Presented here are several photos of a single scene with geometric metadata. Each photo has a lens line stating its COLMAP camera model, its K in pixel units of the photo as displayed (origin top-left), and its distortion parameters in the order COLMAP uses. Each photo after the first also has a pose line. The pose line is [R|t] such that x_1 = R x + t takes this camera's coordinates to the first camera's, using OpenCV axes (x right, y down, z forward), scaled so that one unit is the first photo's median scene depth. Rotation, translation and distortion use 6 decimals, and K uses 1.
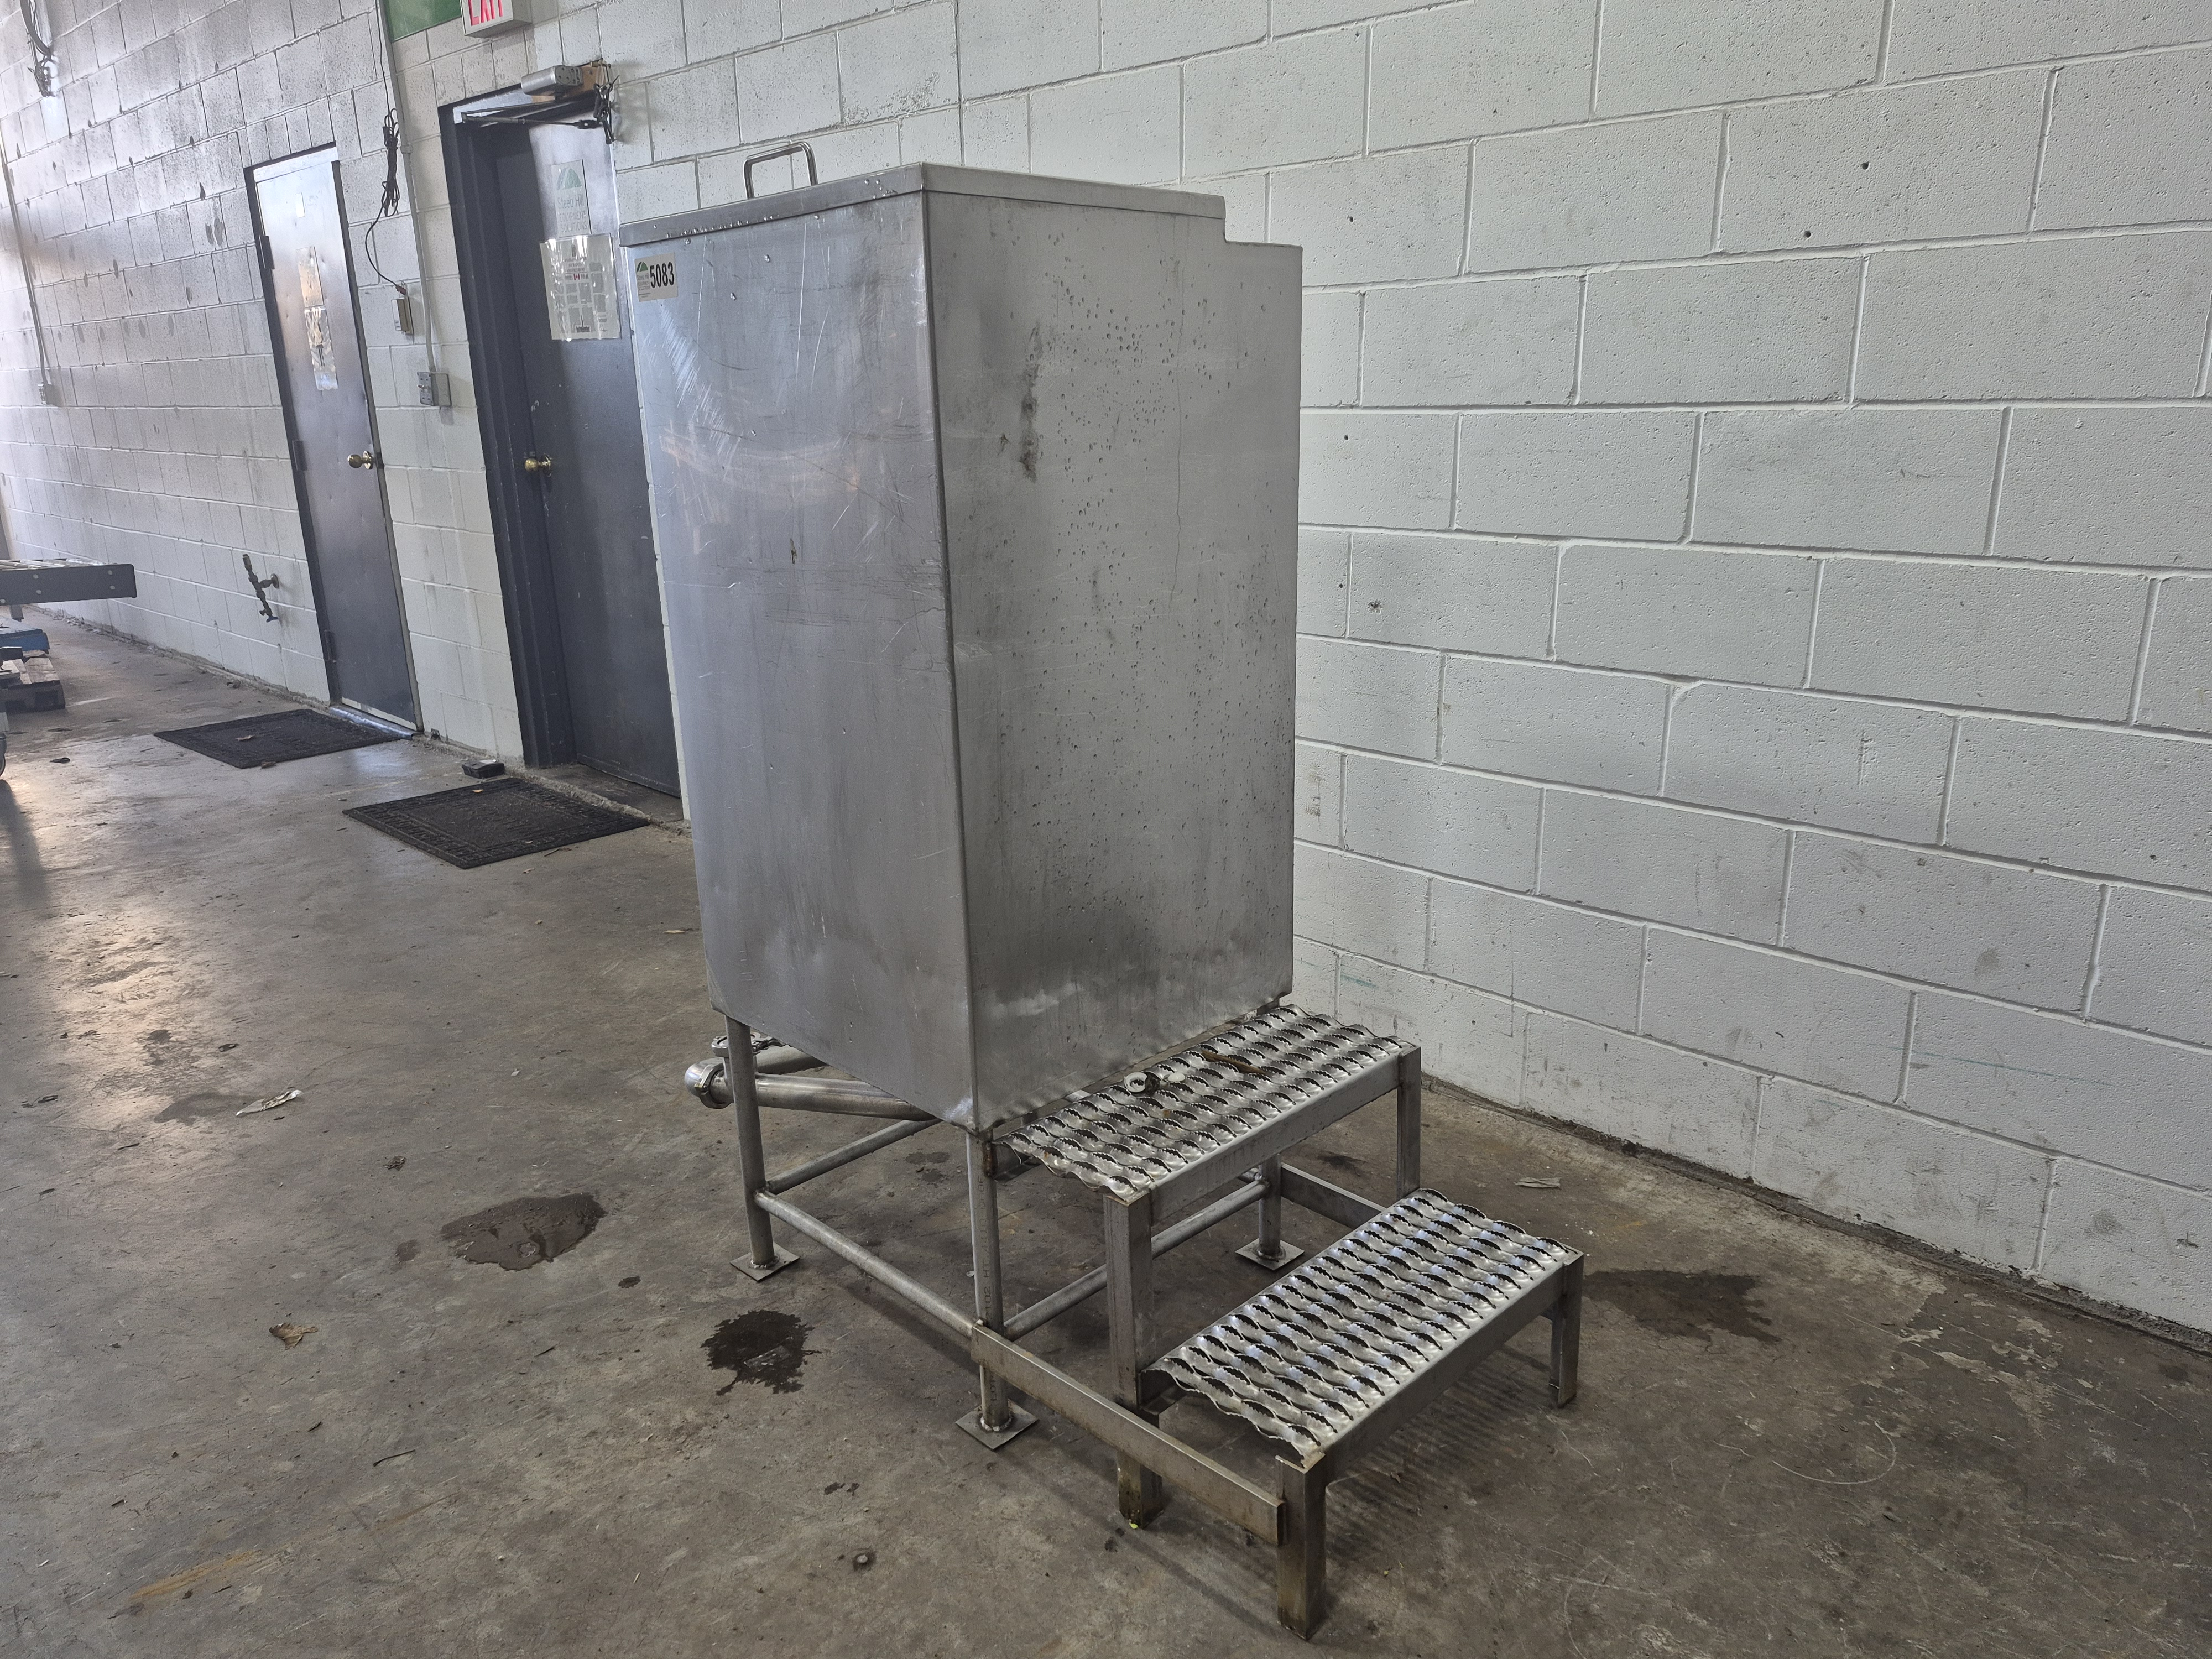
lens RADIAL K [[1531.9, 0, 1106.0], [0, 1531.9, 829.5], [0, 0, 1]] dist [0.077665, -0.084941]
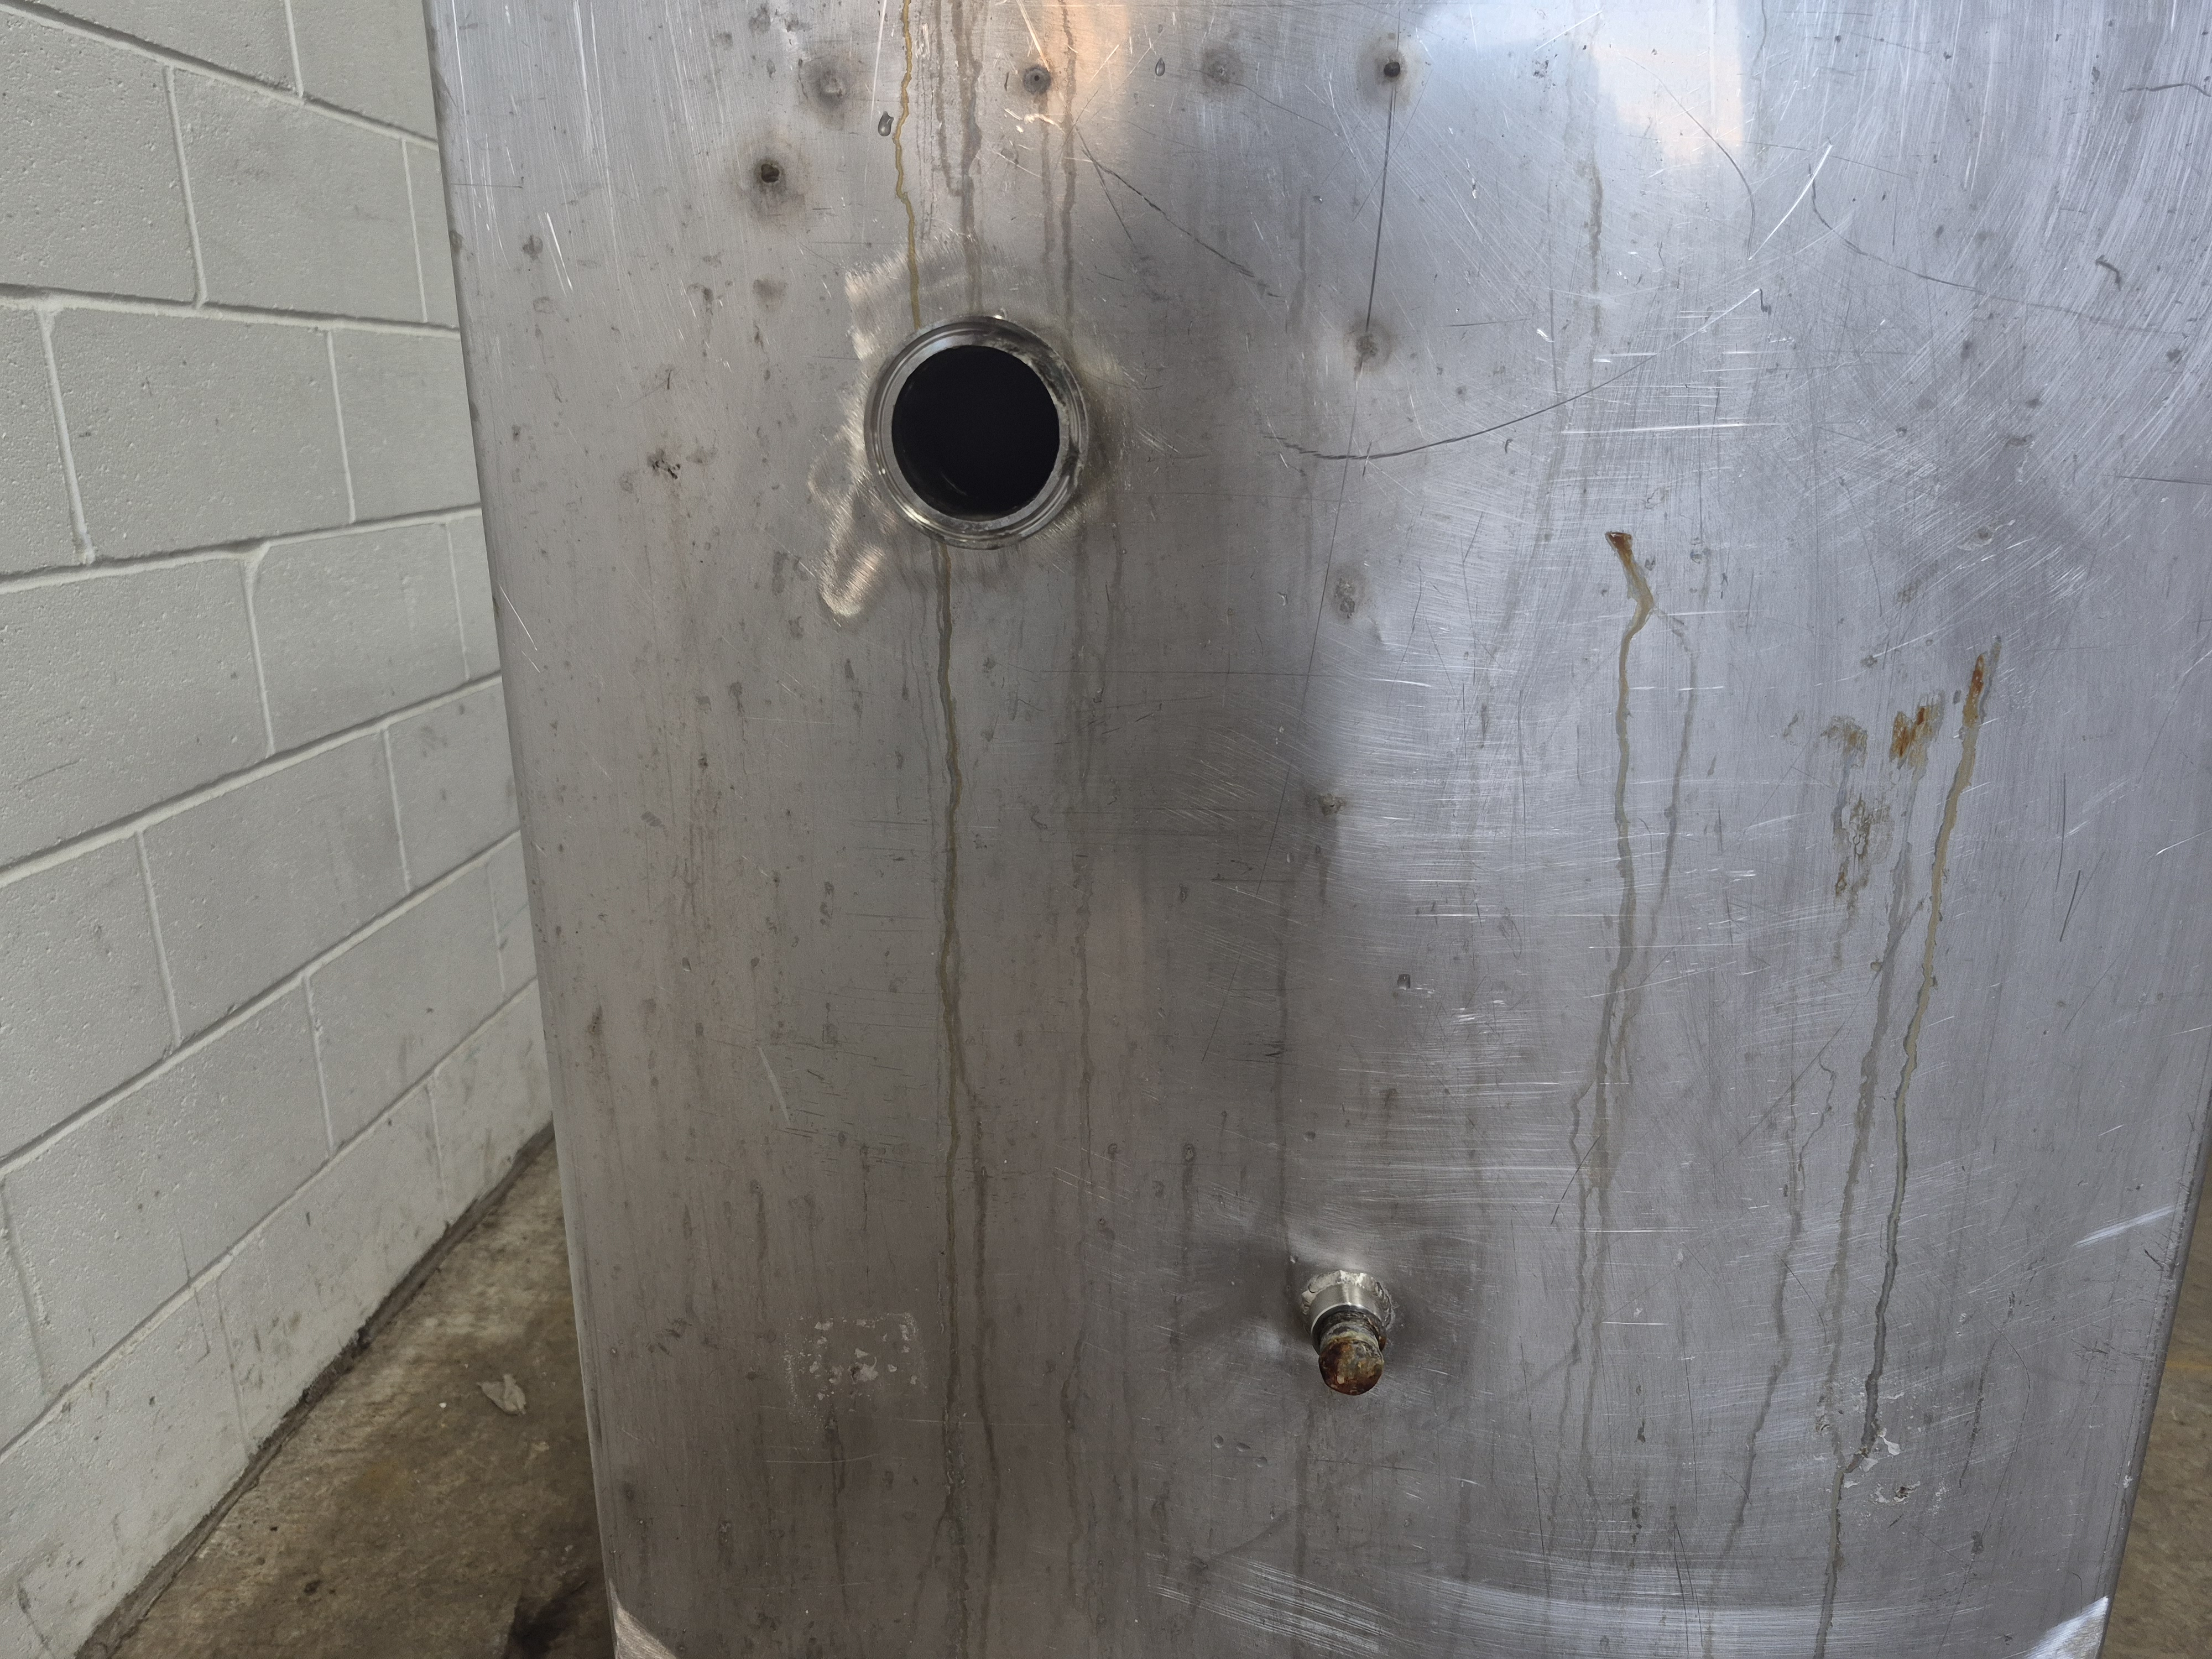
lens RADIAL K [[1552.6, 0, 1114.7], [0, 1552.6, 846.4], [0, 0, 1]] dist [0.062401, -0.067613]
pose [[-0.668392, -0.179661, 0.721785, -0.320476], [0.226105, 0.875393, 0.427275, -0.189894], [-0.708610, 0.448787, -0.544483, 1.216410]]
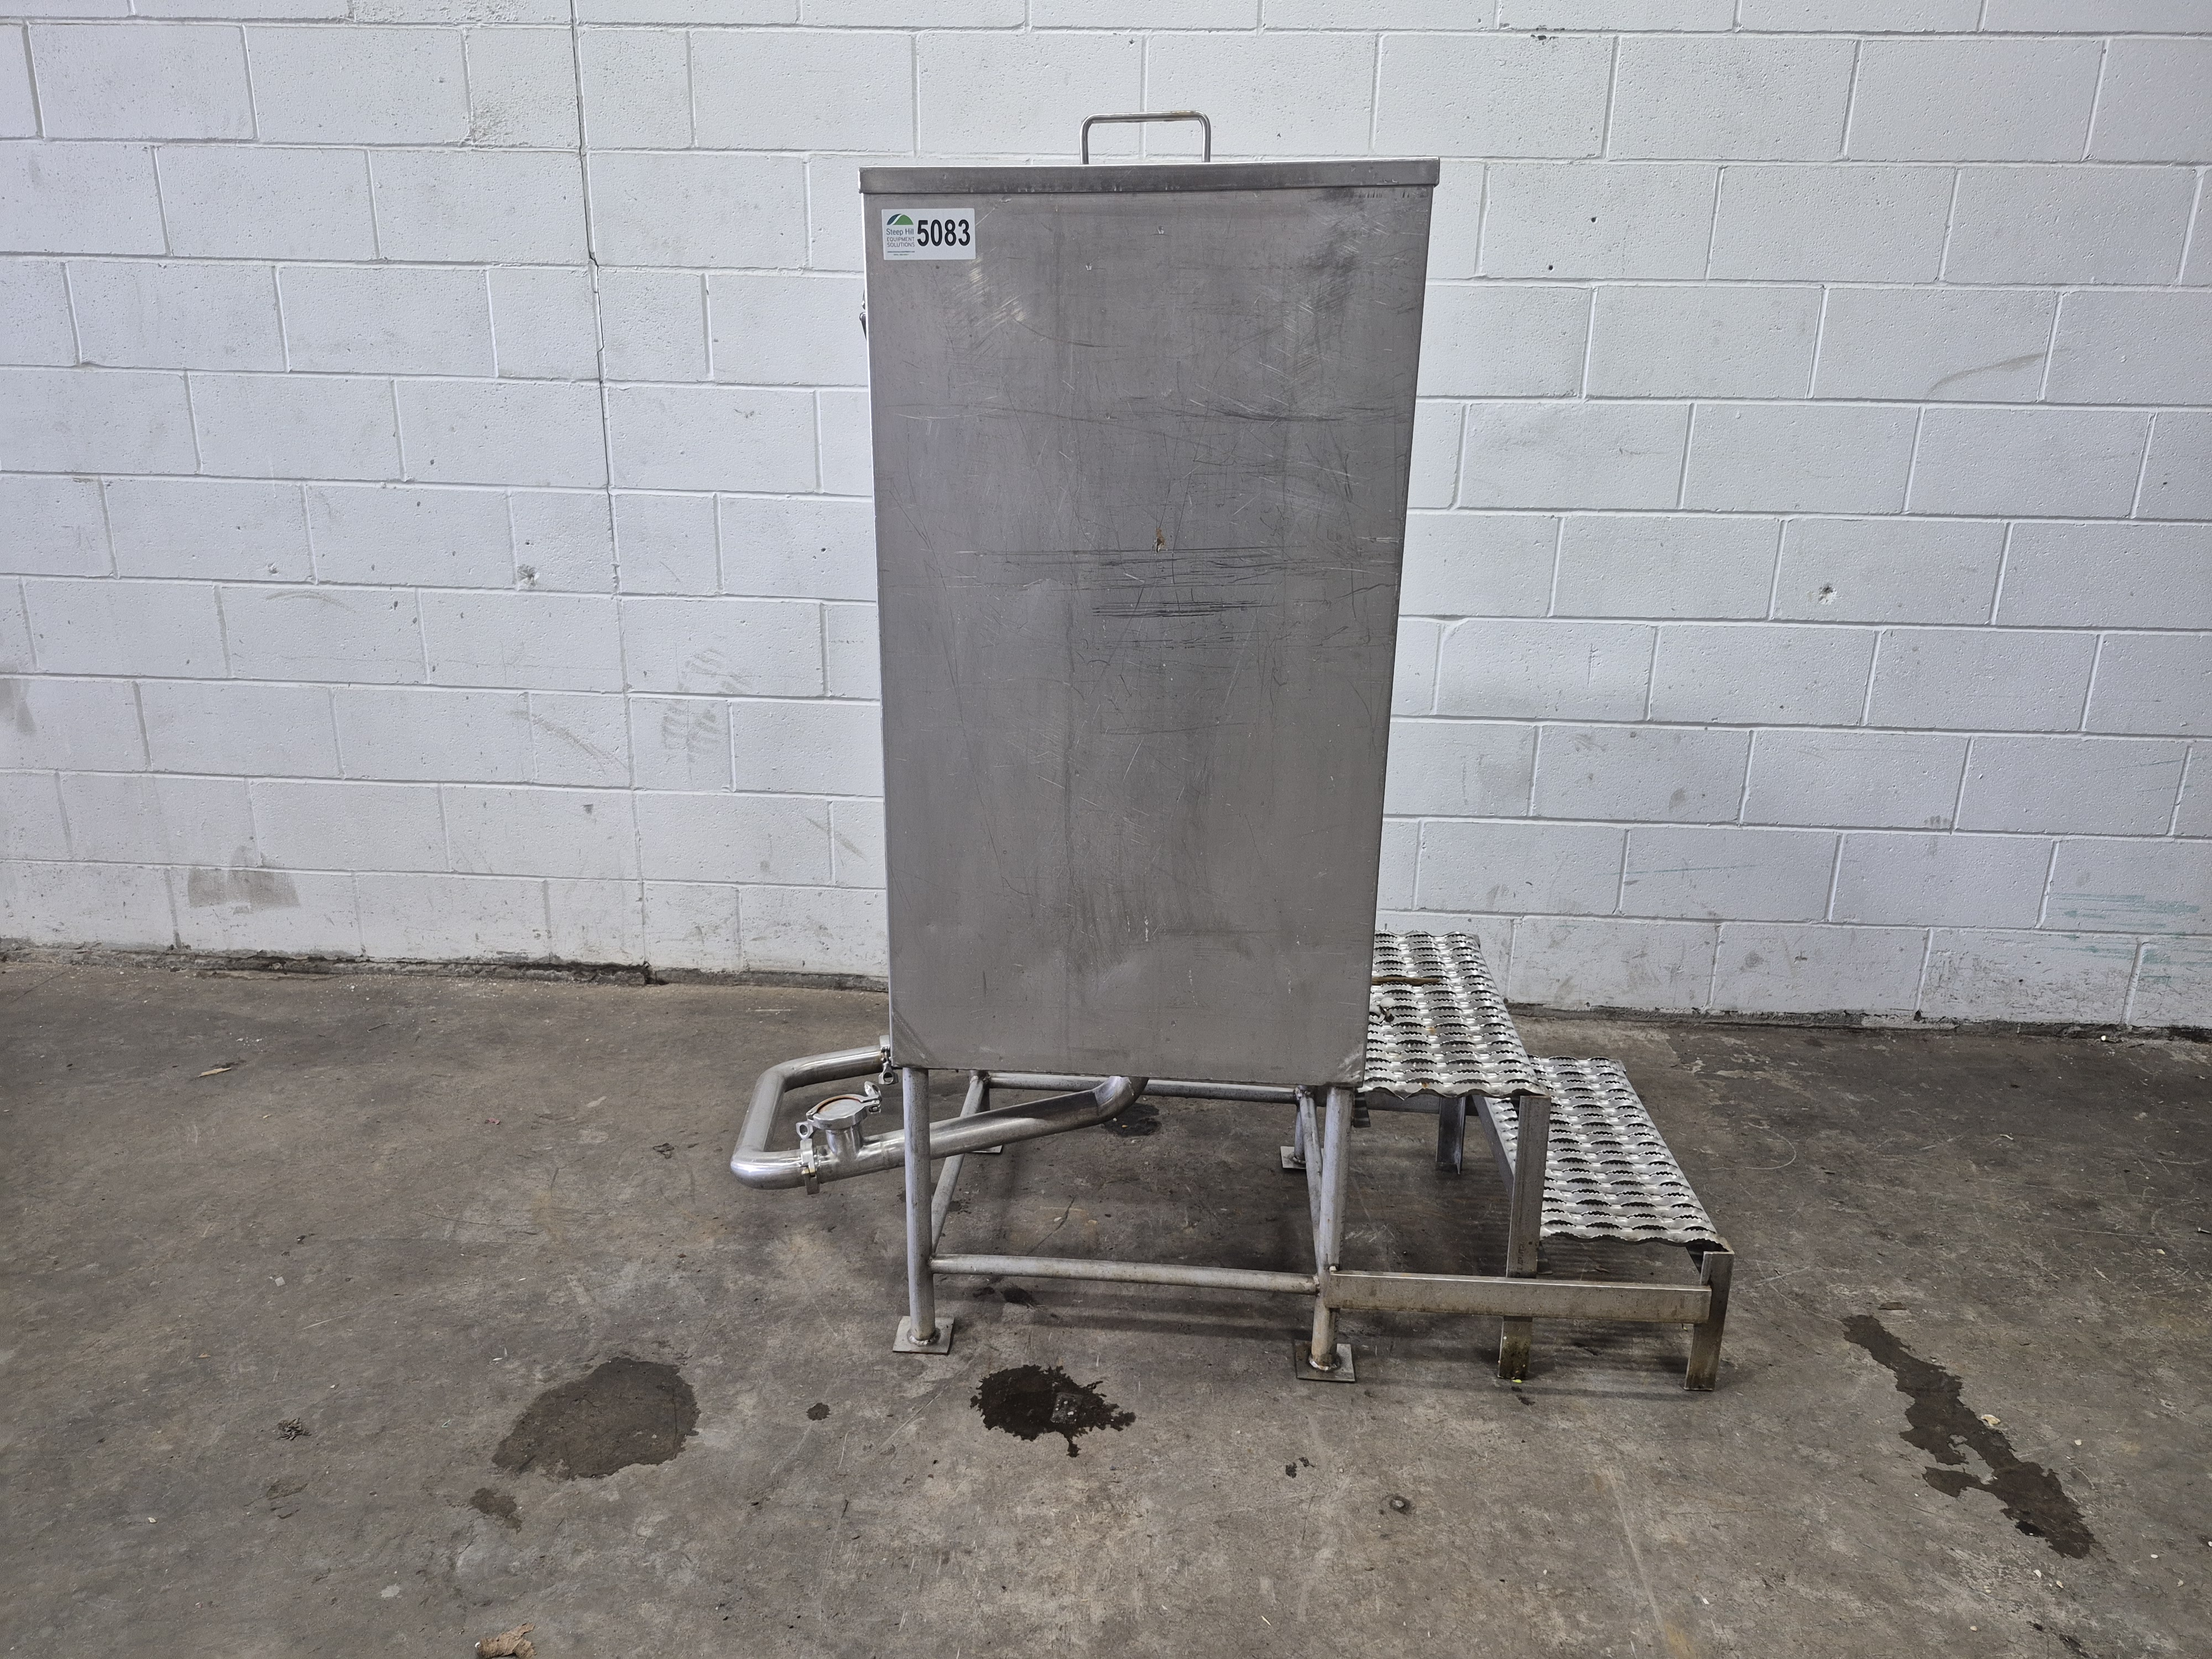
lens RADIAL K [[1533.2, 0, 1071.4], [0, 1533.2, 837.9], [0, 0, 1]] dist [0.117031, -0.174033]
pose [[0.759663, -0.162993, 0.629560, -0.721571], [0.152336, 0.985747, 0.071392, -0.061787], [-0.632223, 0.041671, 0.773665, 0.247829]]
